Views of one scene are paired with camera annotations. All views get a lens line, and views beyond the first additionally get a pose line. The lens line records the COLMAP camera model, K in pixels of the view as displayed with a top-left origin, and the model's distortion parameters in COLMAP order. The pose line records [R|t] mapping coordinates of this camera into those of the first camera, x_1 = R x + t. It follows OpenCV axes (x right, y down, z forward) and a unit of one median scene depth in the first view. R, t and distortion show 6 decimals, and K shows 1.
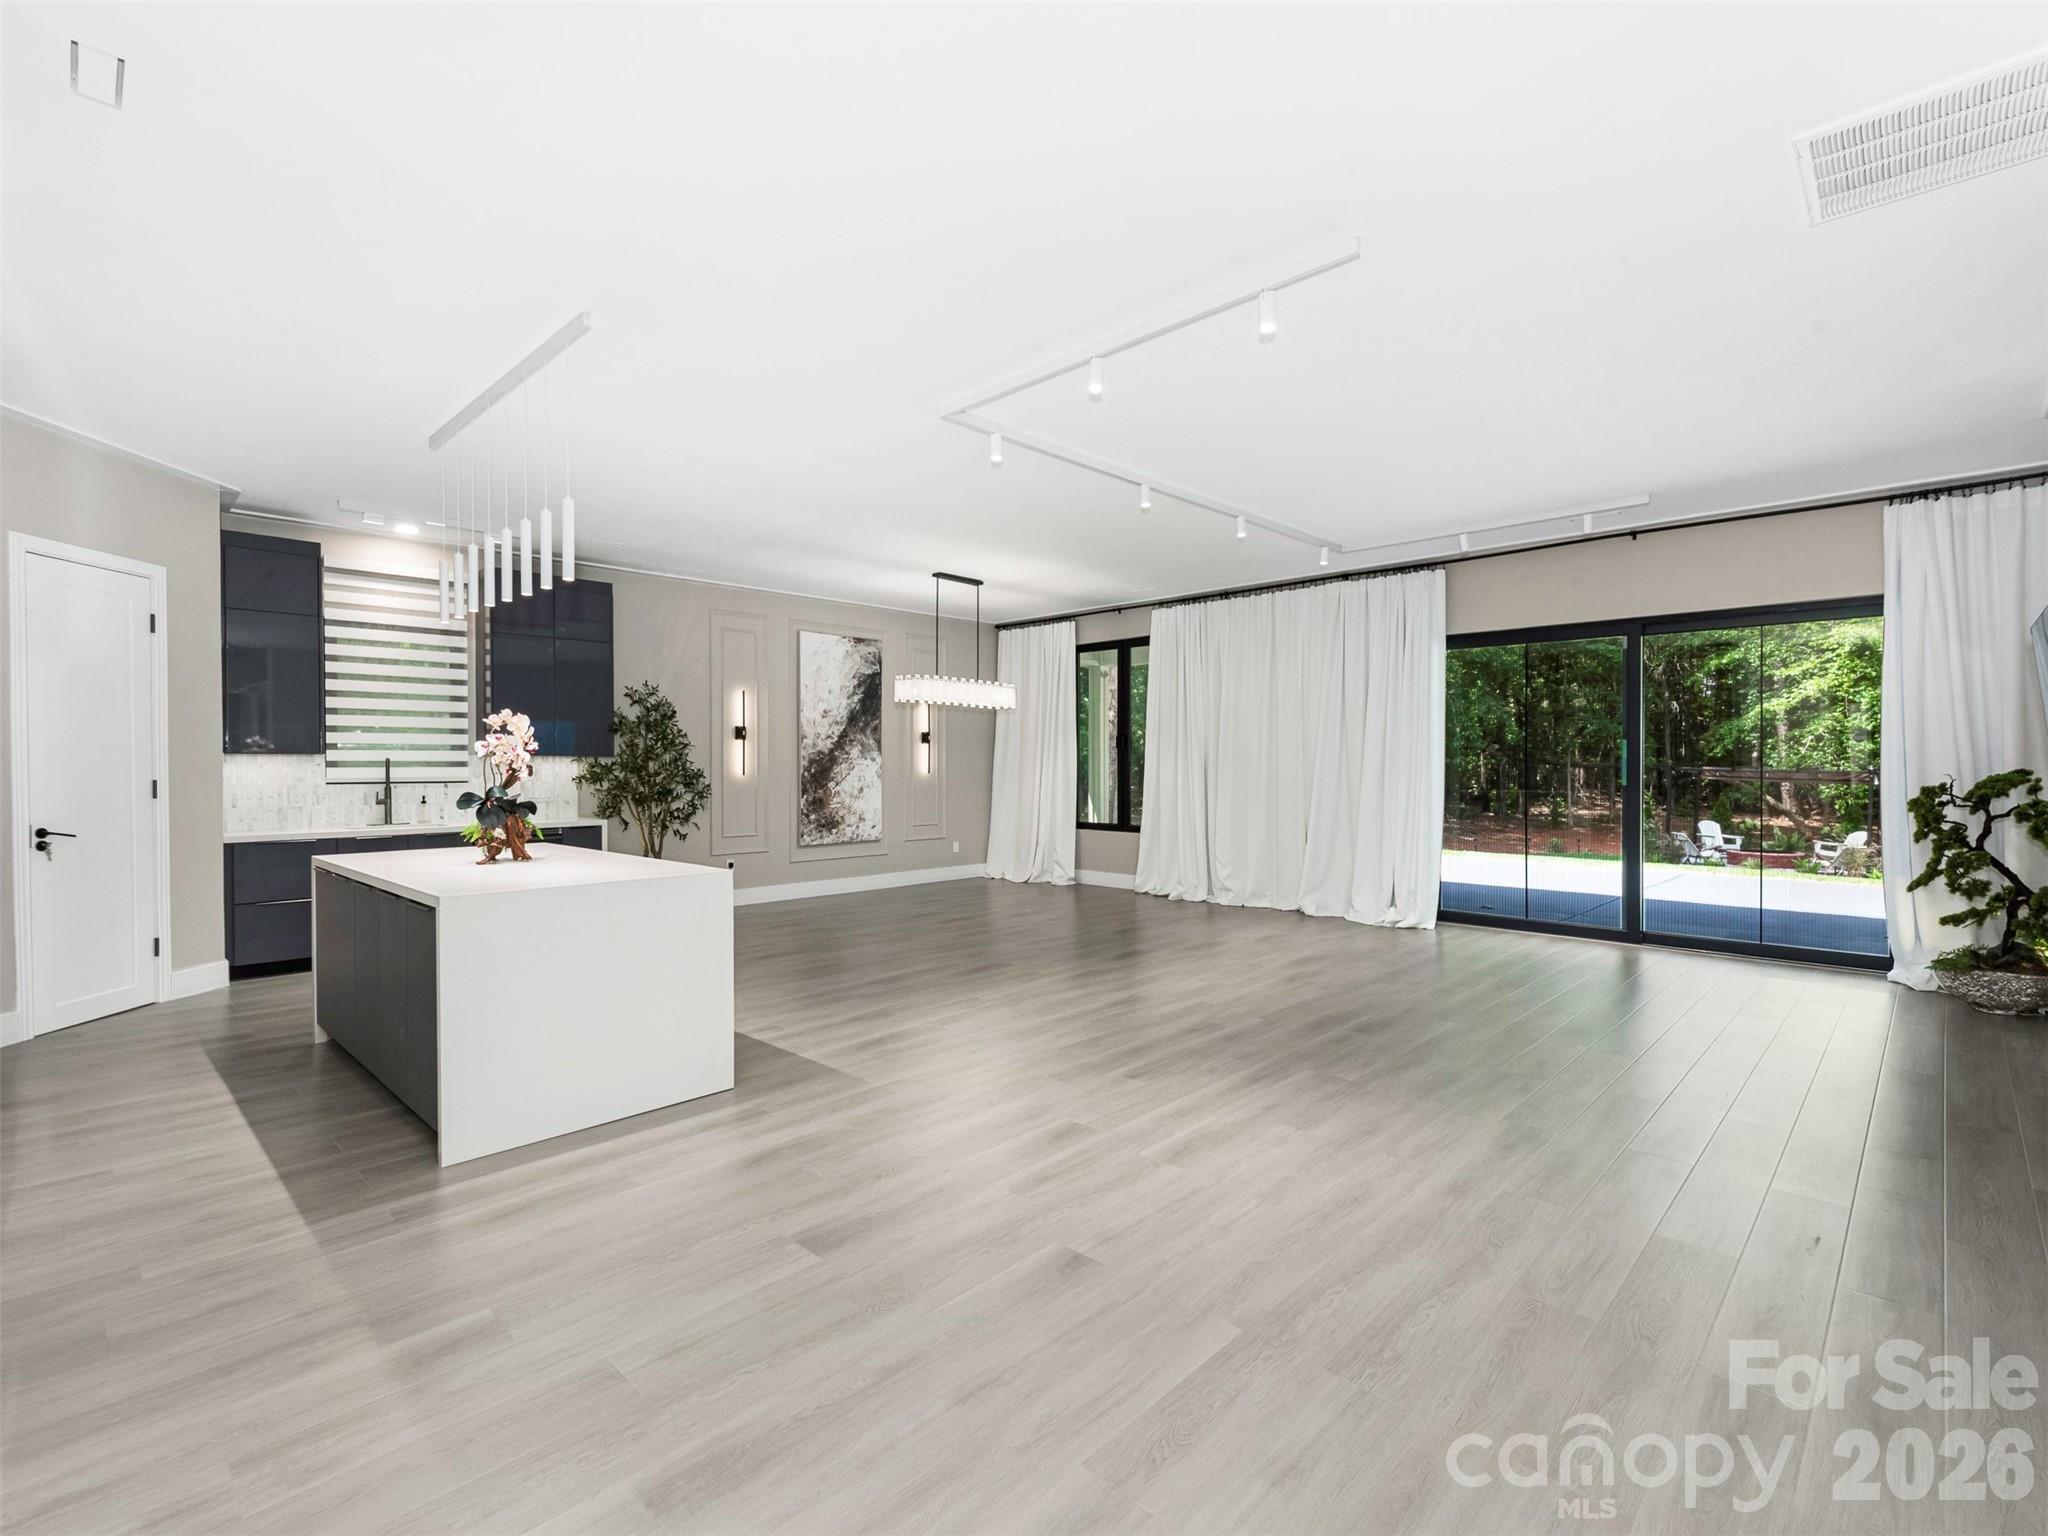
lens RADIAL K [[941.9, 0, 1024.0], [0, 941.9, 768.0], [0, 0, 1]] dist [0.001293, 0.000118]
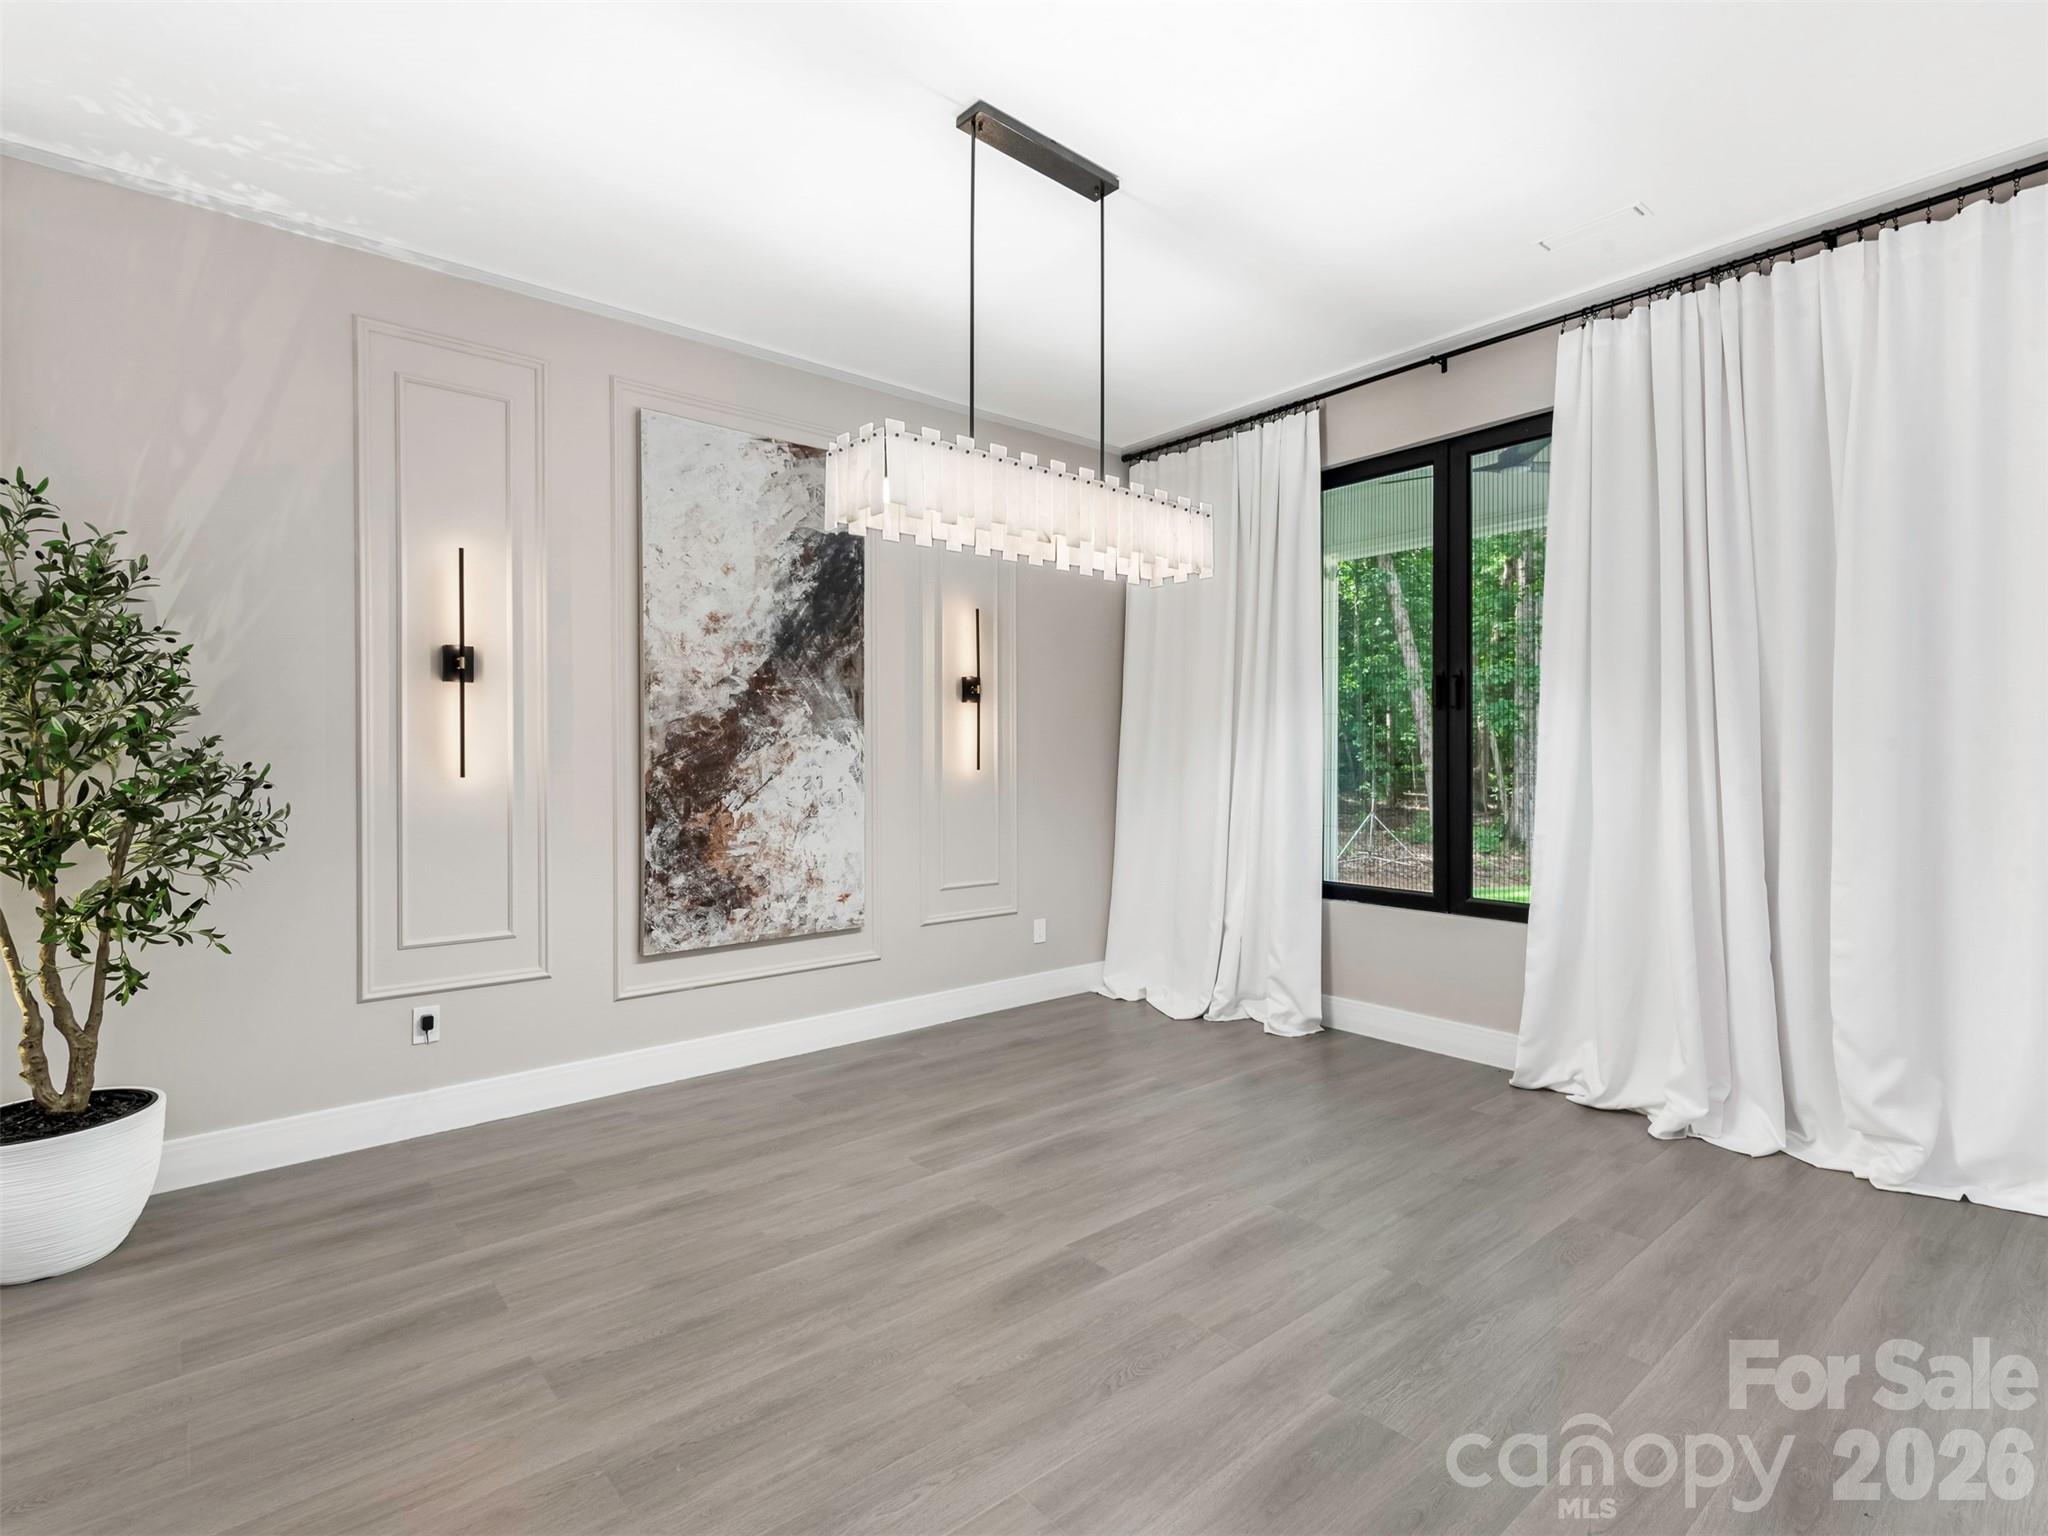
lens RADIAL K [[996.1, 0, 1009.5], [0, 996.1, 769.2], [0, 0, 1]] dist [0.011955, -0.000167]
pose [[0.994024, -0.000914, -0.109160, -0.039739], [0.001902, 0.999958, 0.008952, 0.001207], [0.109147, -0.009107, 0.993984, 0.602159]]
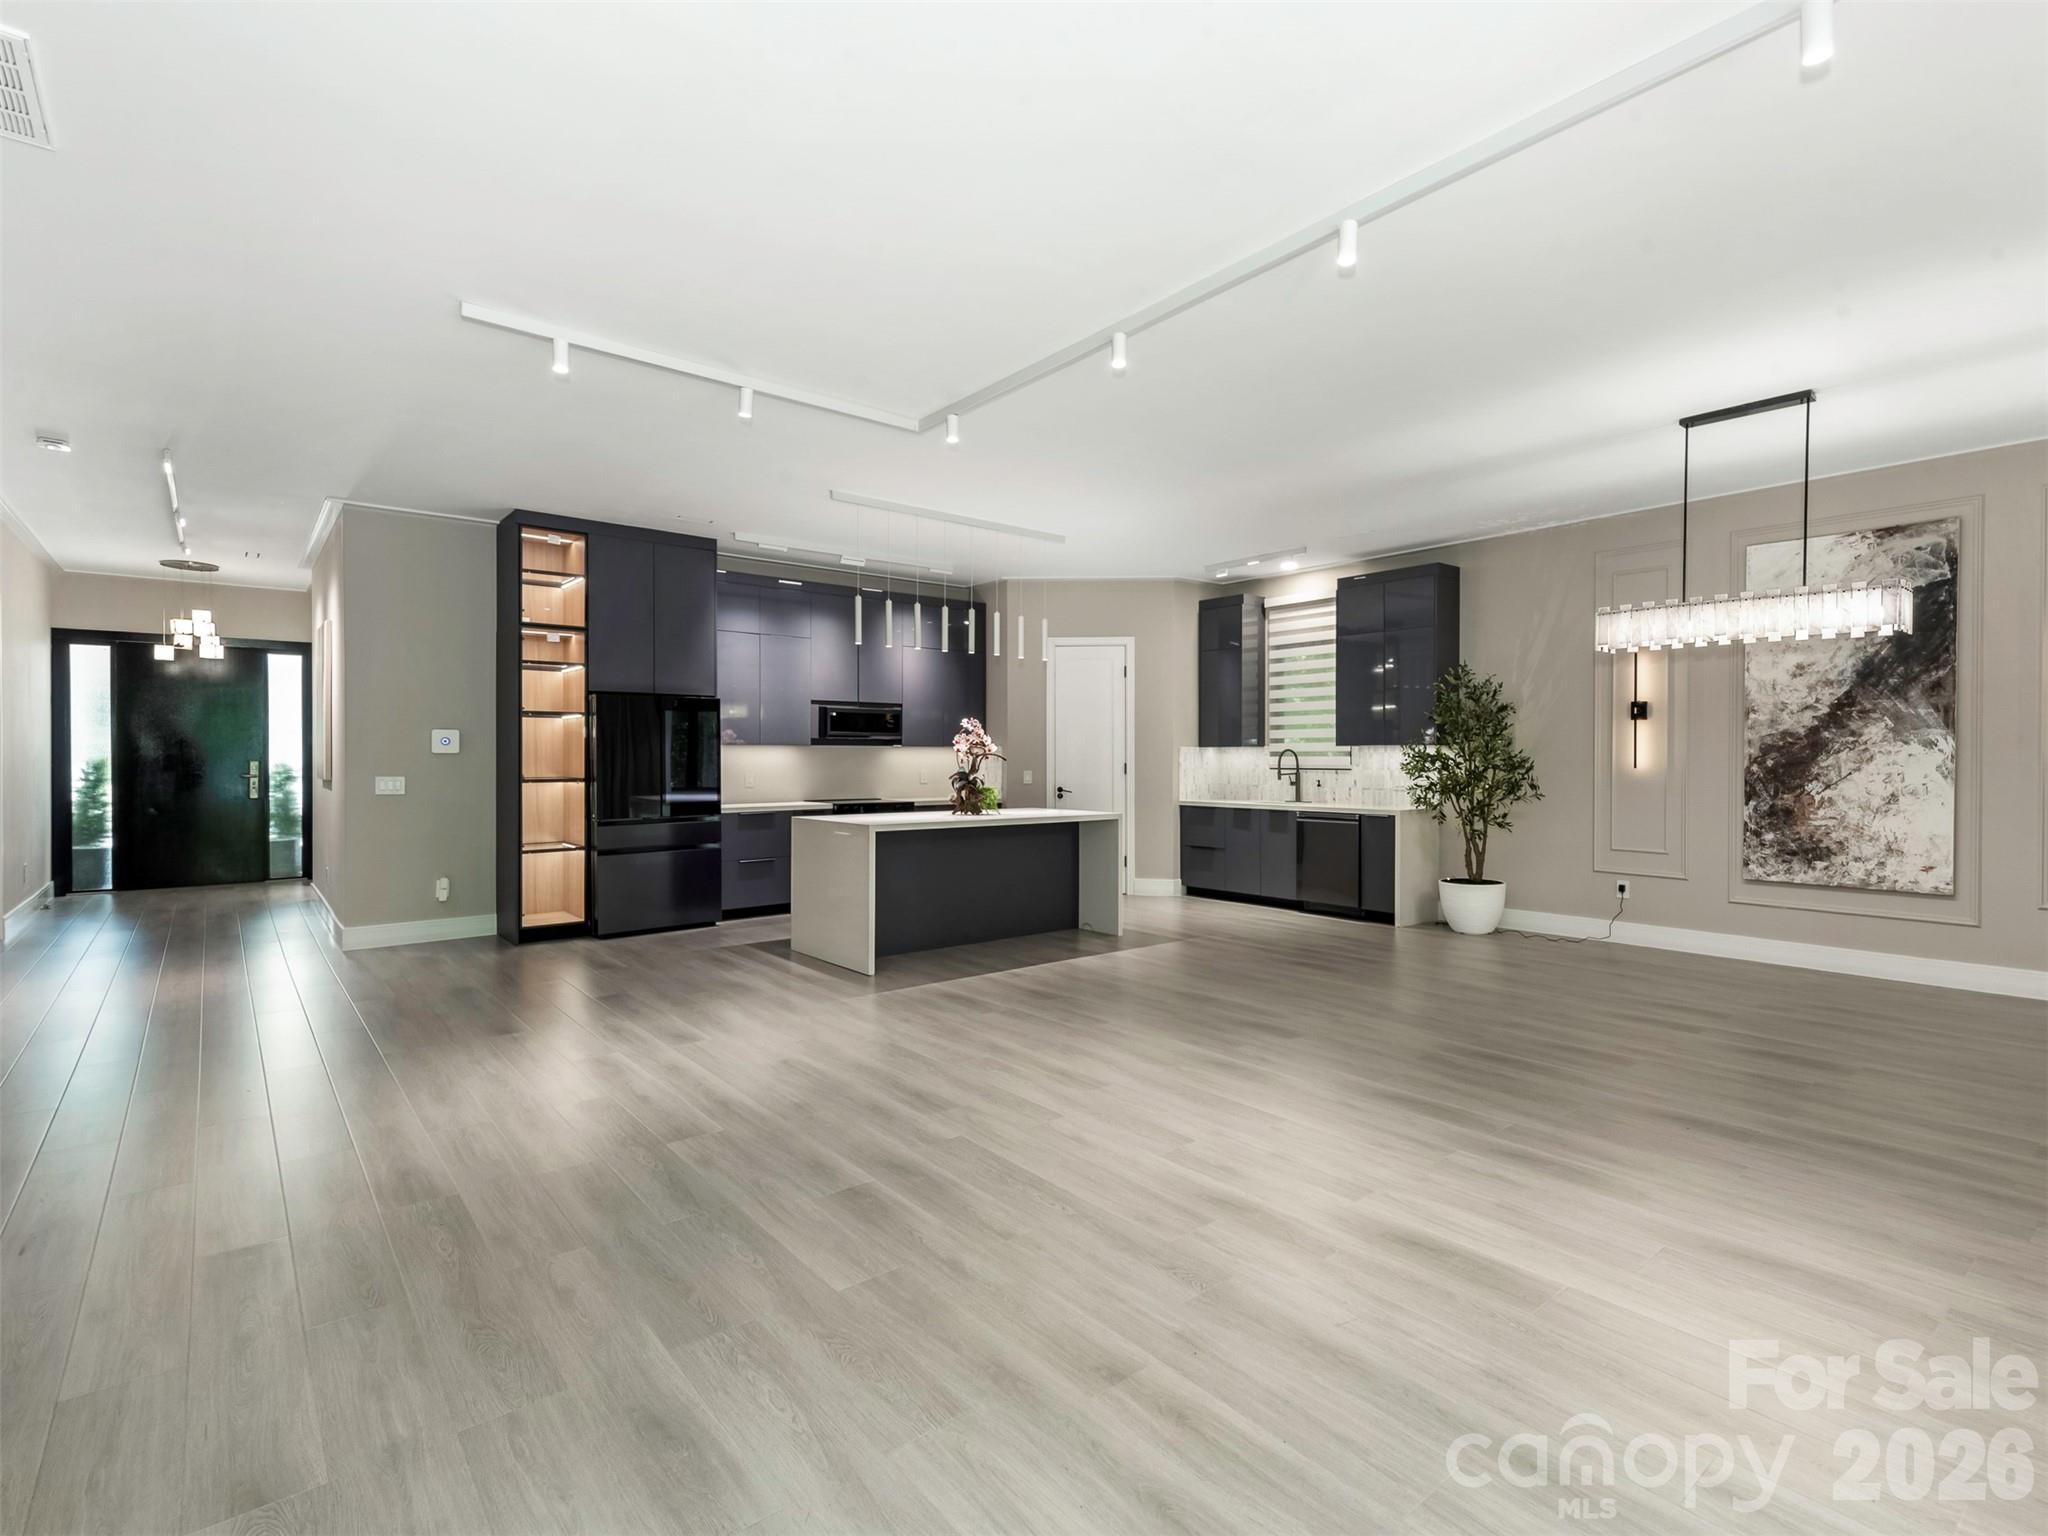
lens RADIAL K [[995.9, 0, 1071.5], [0, 995.9, 755.9], [0, 0, 1]] dist [0.021013, 0.000210]
pose [[-0.097376, -0.000313, -0.995248, 0.495057], [-0.003719, 0.999993, 0.000049, -0.000299], [0.995241, 0.003706, -0.097377, 0.606214]]
